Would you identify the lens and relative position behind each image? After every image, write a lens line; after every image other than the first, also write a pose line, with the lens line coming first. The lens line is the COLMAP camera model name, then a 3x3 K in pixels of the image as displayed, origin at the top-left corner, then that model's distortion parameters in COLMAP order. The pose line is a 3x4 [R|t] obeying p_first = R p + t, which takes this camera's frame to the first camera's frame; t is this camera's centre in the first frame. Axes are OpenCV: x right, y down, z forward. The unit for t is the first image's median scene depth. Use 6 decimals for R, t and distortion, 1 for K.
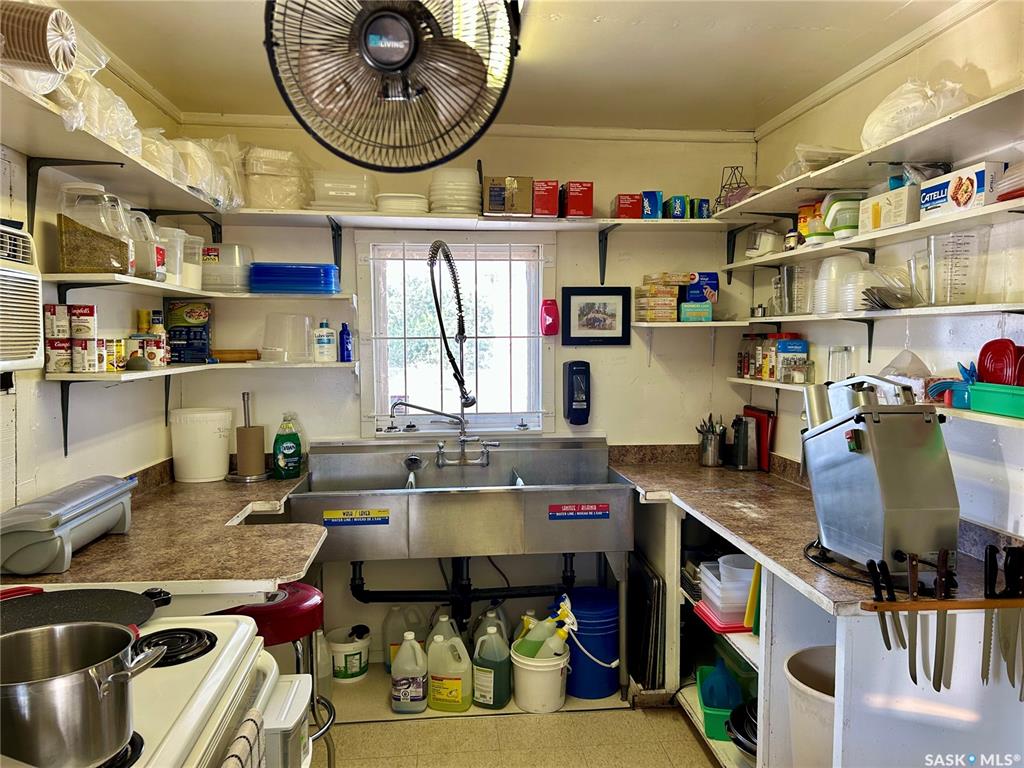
lens RADIAL K [[769.6, 0, 519.4], [0, 769.6, 388.1], [0, 0, 1]] dist [0.034018, -0.002349]
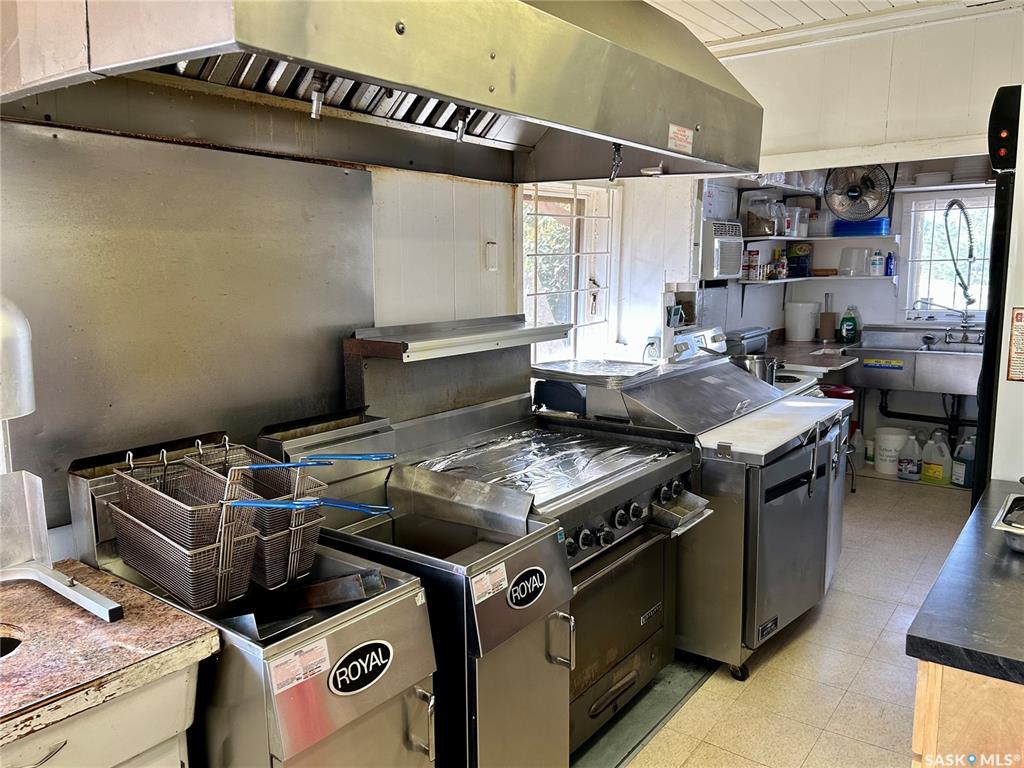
lens RADIAL K [[769.6, 0, 518.0], [0, 769.6, 387.4], [0, 0, 1]] dist [0.034018, -0.002349]
pose [[0.733910, 0.099896, -0.671860, 0.346745], [-0.029423, 0.992873, 0.115487, 0.036215], [0.678609, -0.064989, 0.731619, -0.809848]]
